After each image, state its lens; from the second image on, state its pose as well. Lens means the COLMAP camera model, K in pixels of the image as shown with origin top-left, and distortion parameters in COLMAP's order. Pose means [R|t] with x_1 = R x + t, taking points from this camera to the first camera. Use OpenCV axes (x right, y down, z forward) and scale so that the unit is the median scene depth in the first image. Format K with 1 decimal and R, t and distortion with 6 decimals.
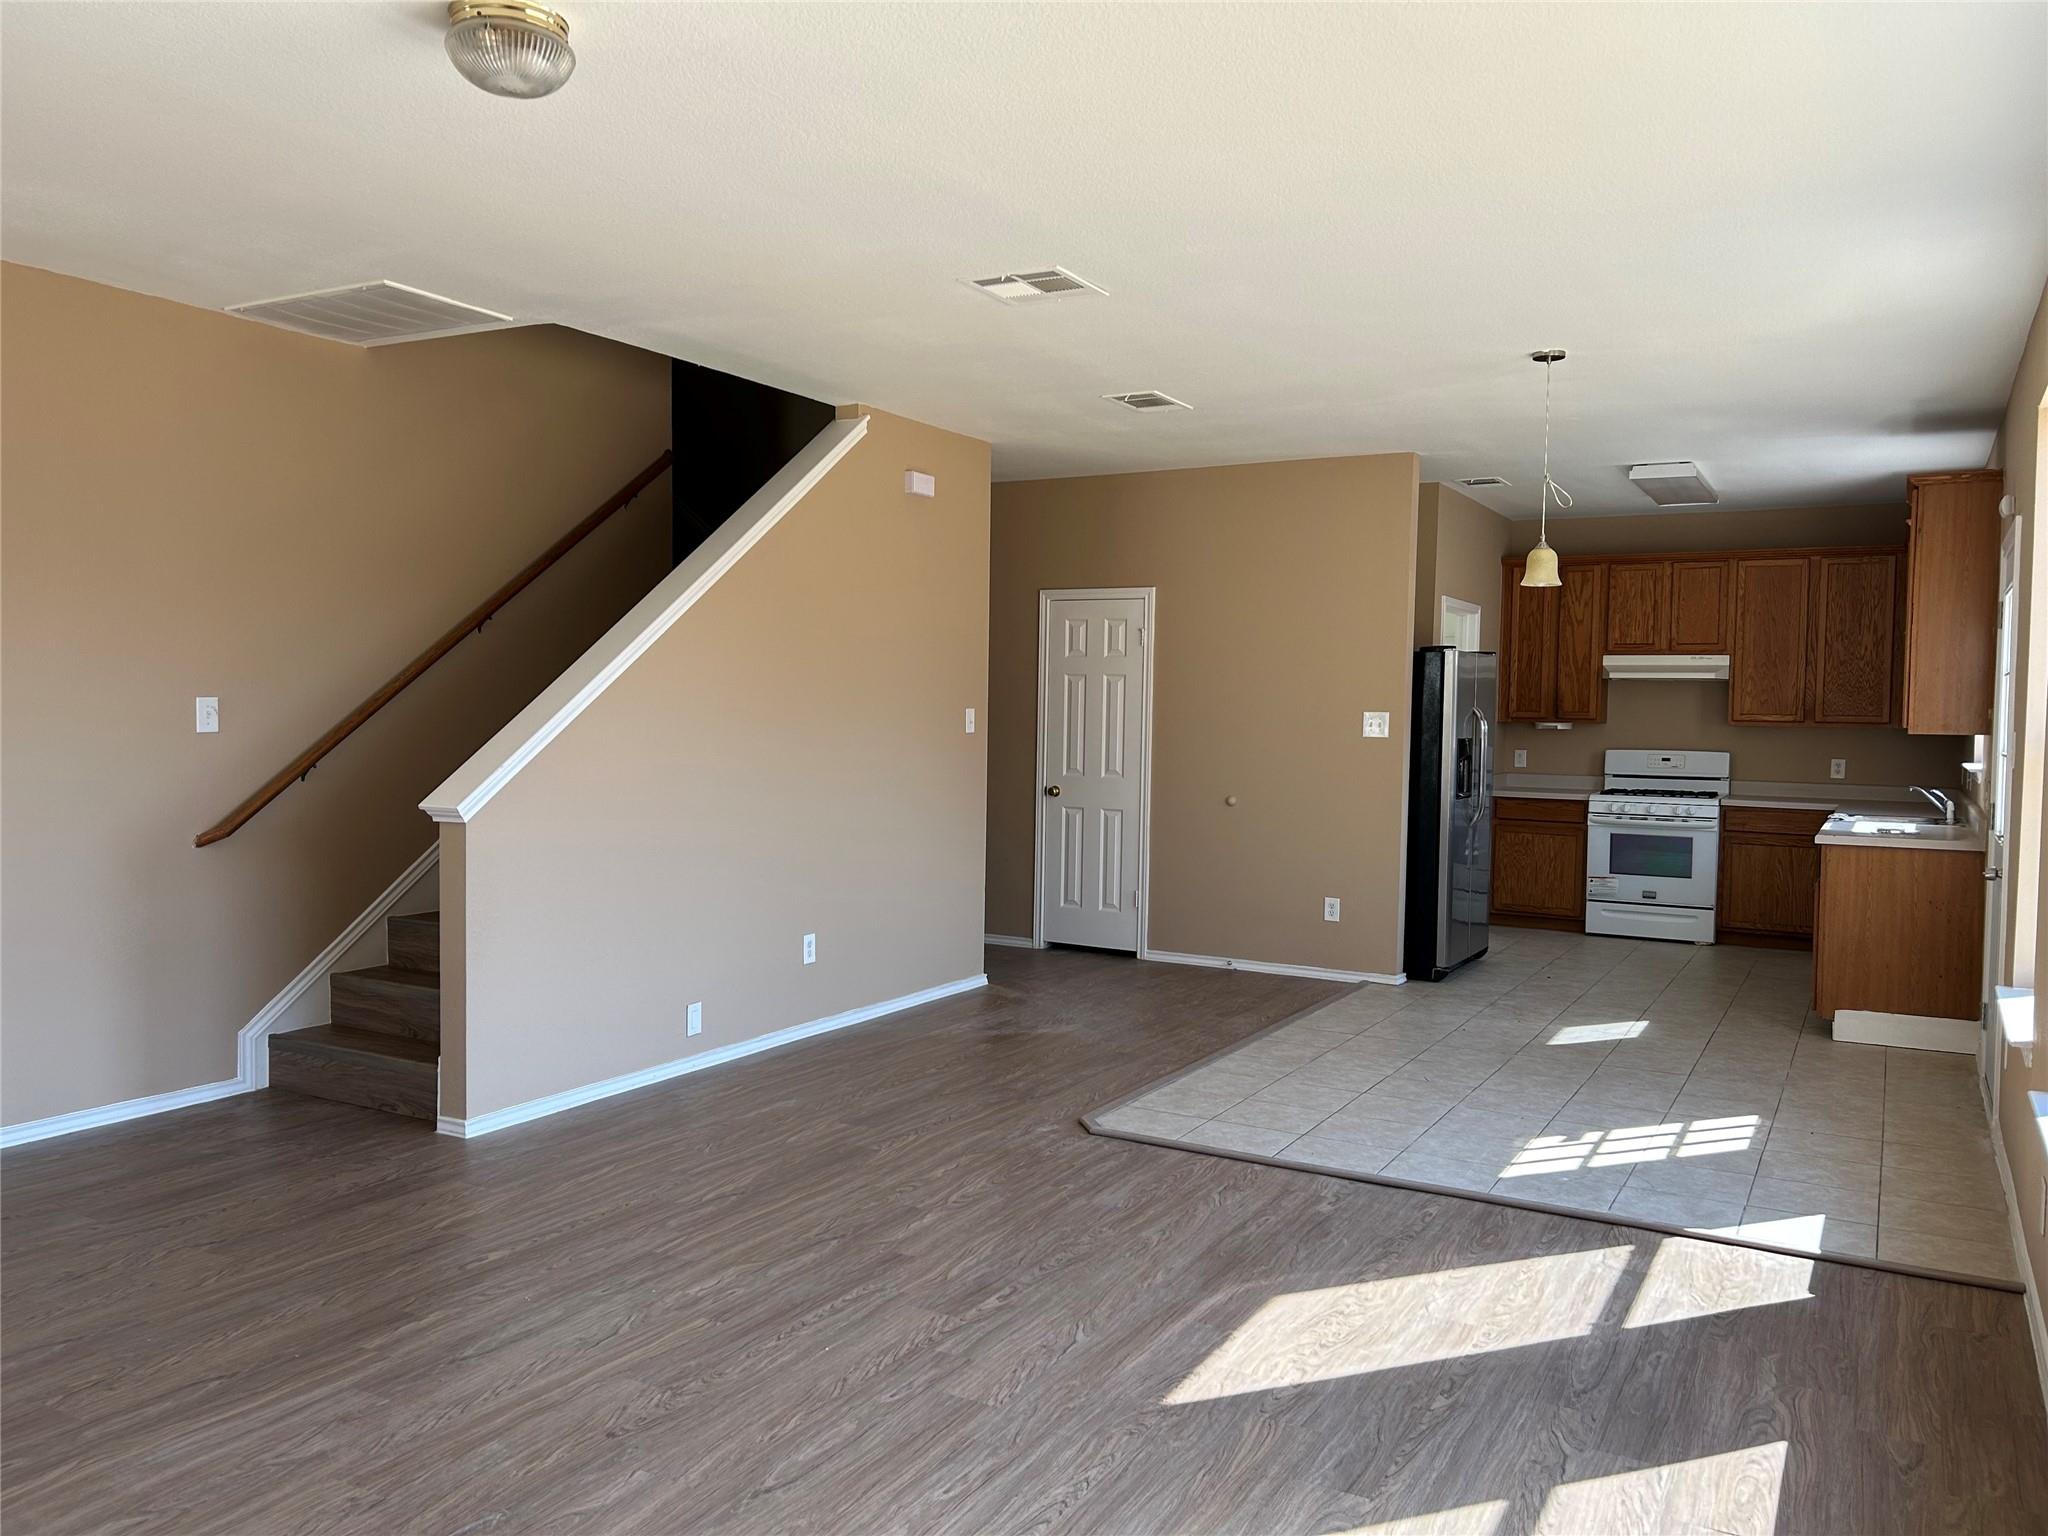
lens RADIAL K [[1544.2, 0, 1041.7], [0, 1544.2, 777.6], [0, 0, 1]] dist [0.044854, -0.029776]
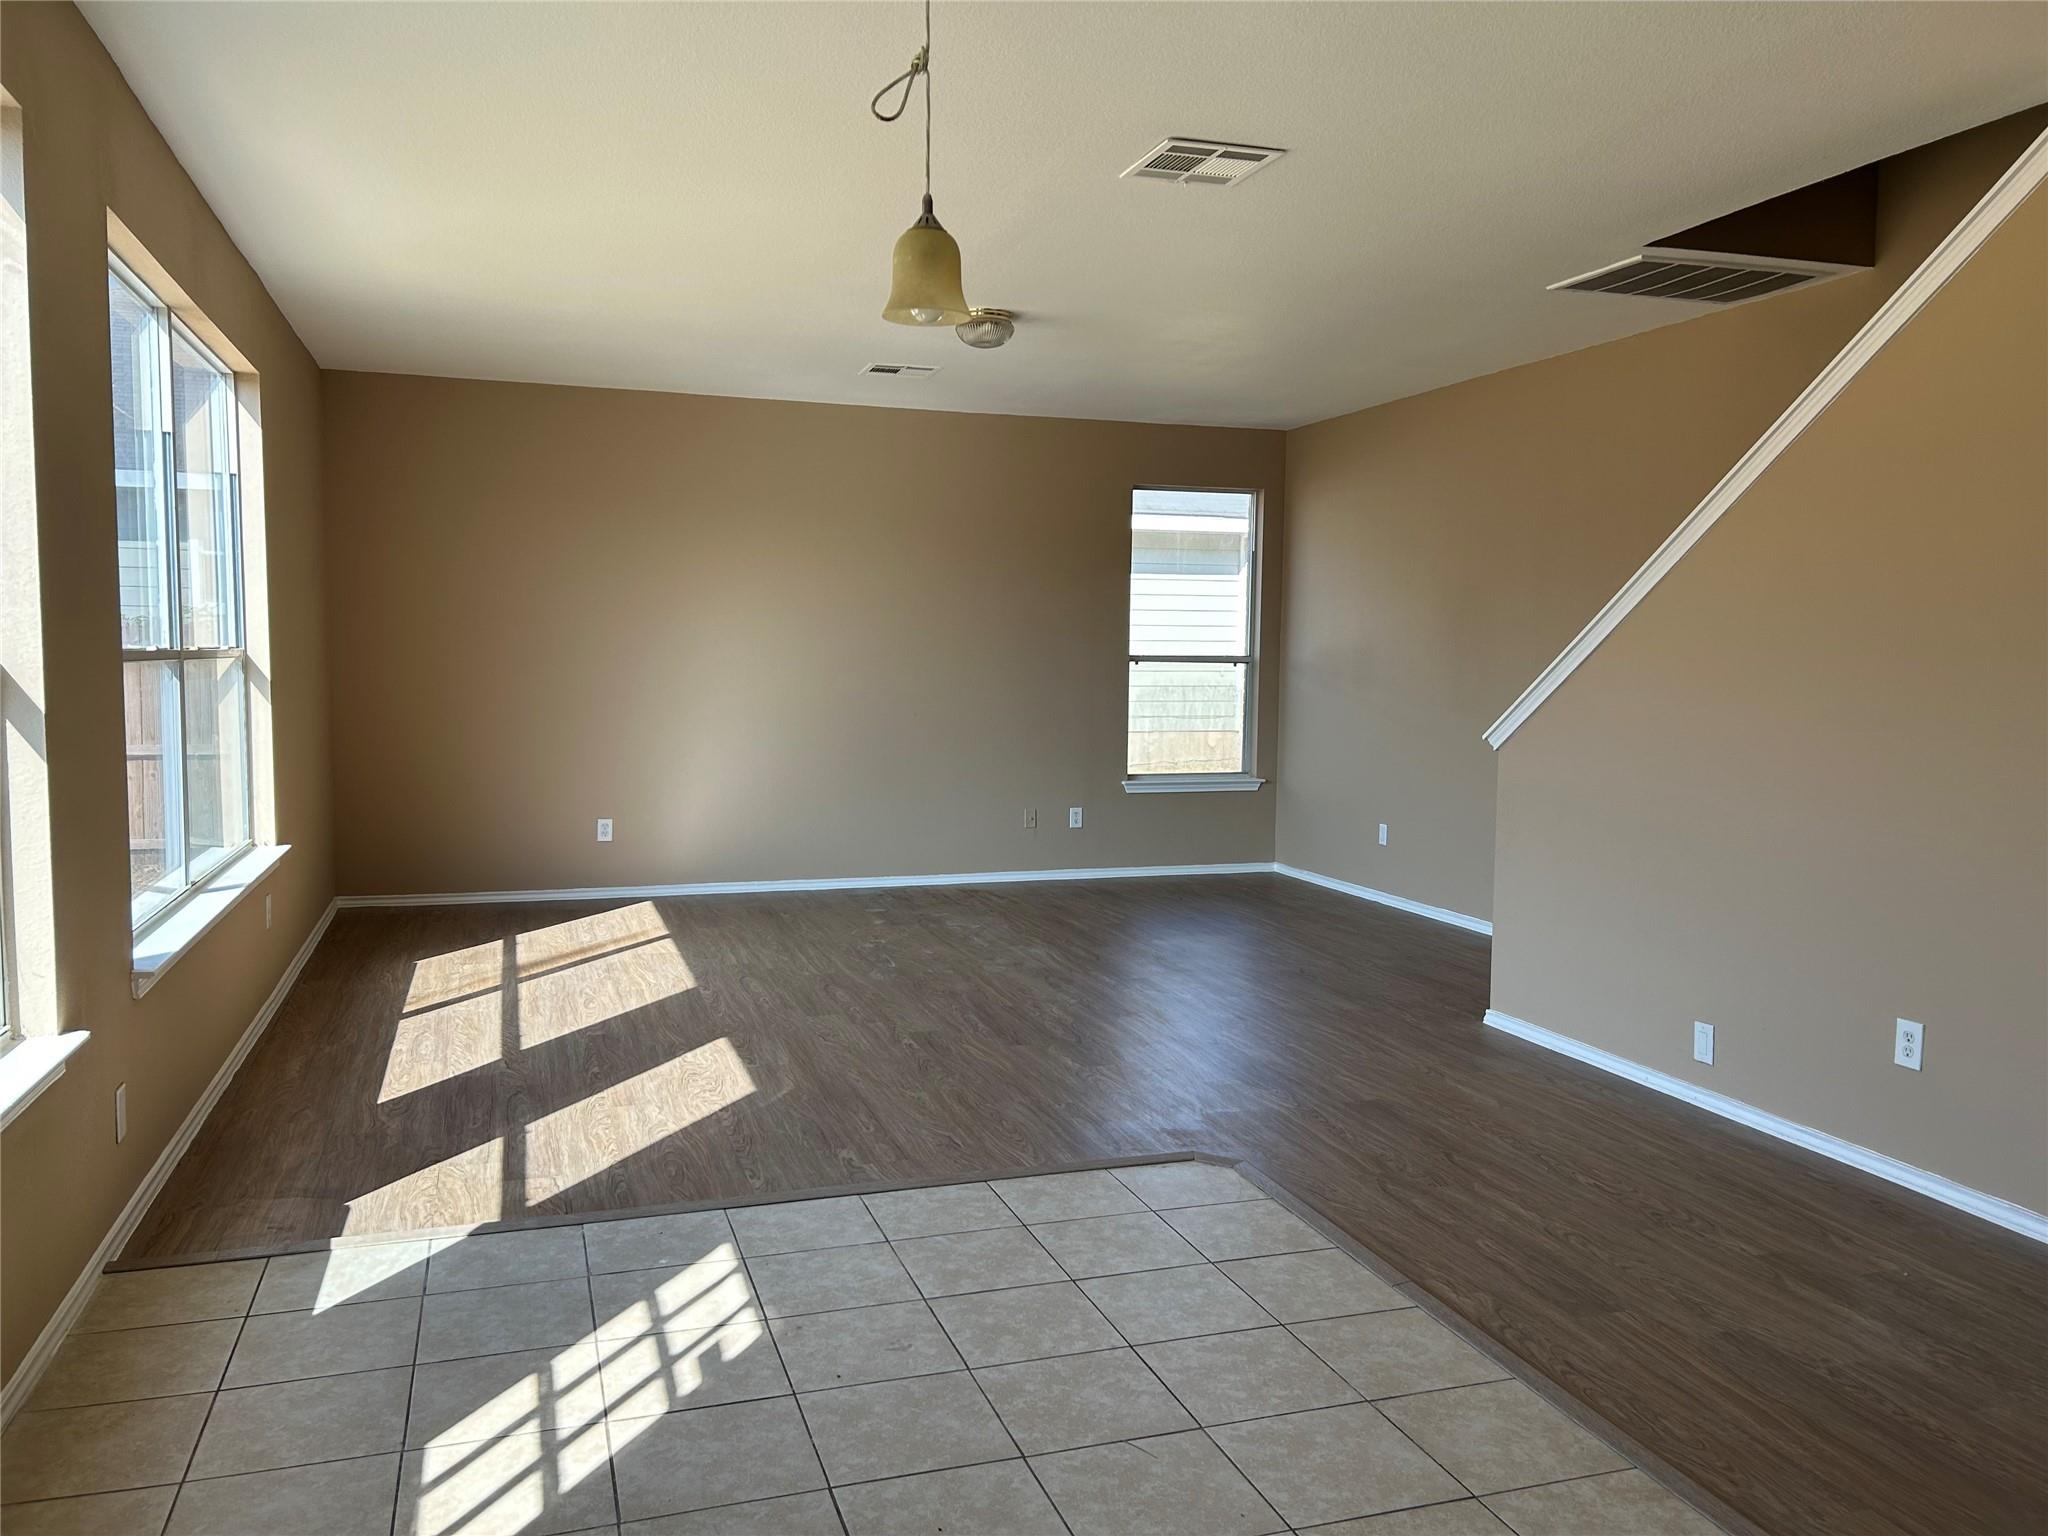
lens RADIAL K [[1544.2, 0, 1019.3], [0, 1544.2, 760.2], [0, 0, 1]] dist [0.044854, -0.029776]
pose [[-0.679051, 0.029200, -0.733510, 0.886541], [-0.057455, 0.994029, 0.092761, -0.063727], [0.731839, 0.105133, -0.673319, 1.872578]]
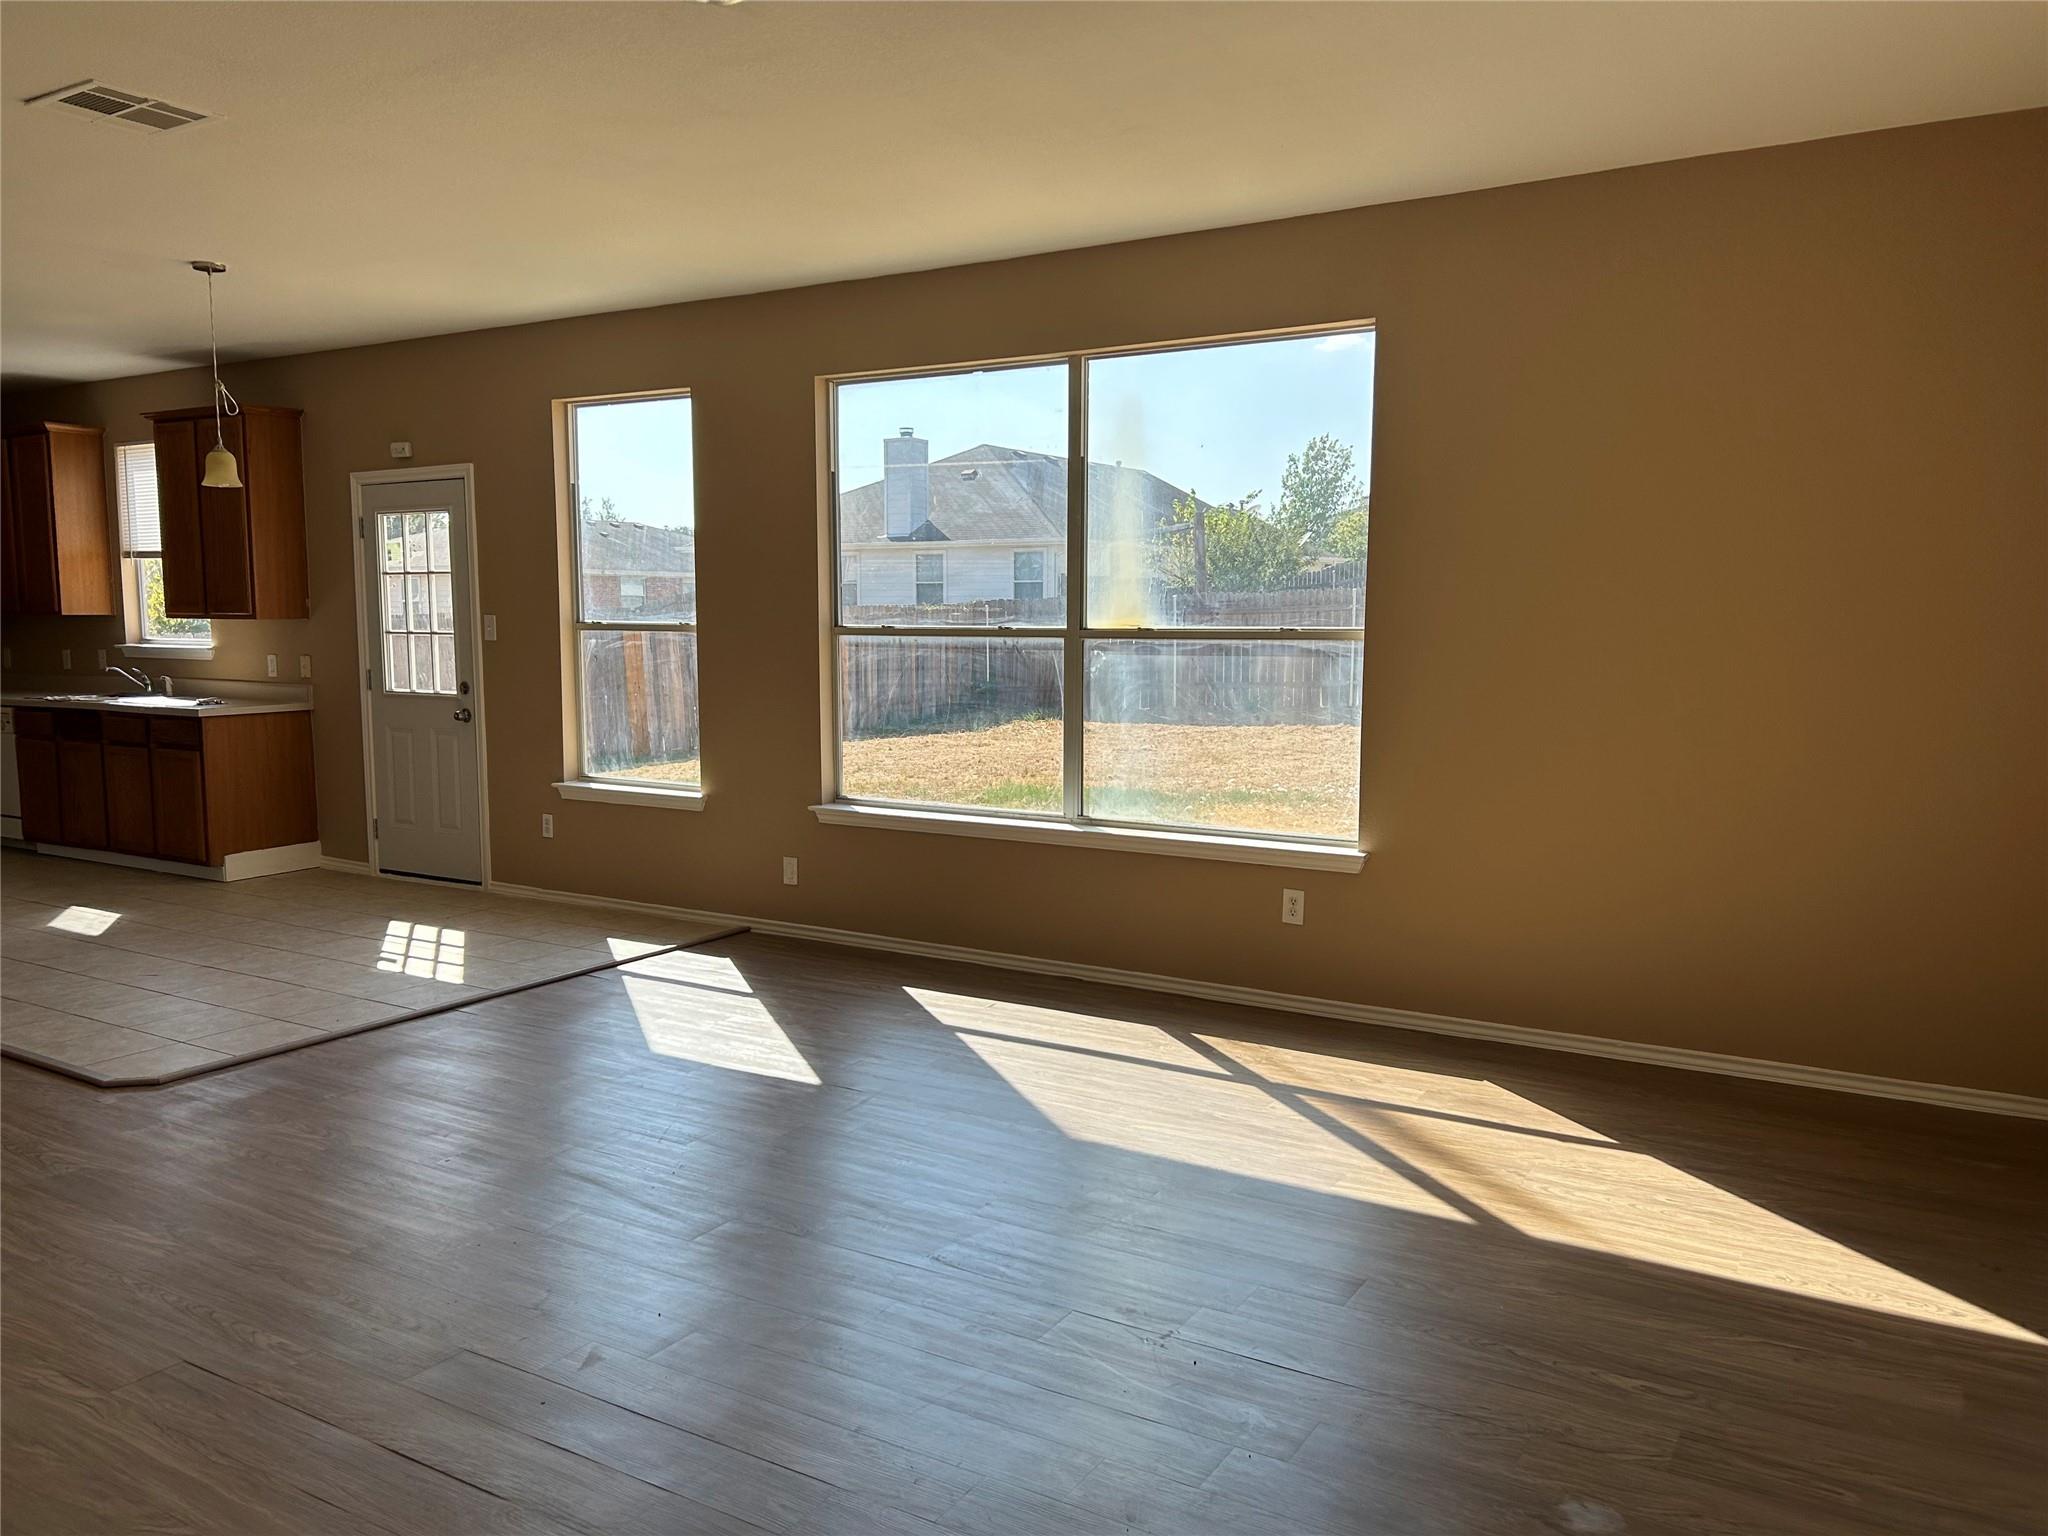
lens RADIAL K [[1544.2, 0, 1026.3], [0, 1544.2, 770.5], [0, 0, 1]] dist [0.044854, -0.029776]
pose [[0.047747, -0.121074, 0.991494, -1.050242], [0.046467, 0.991821, 0.118876, -0.044804], [-0.997778, 0.040396, 0.052983, 0.565299]]
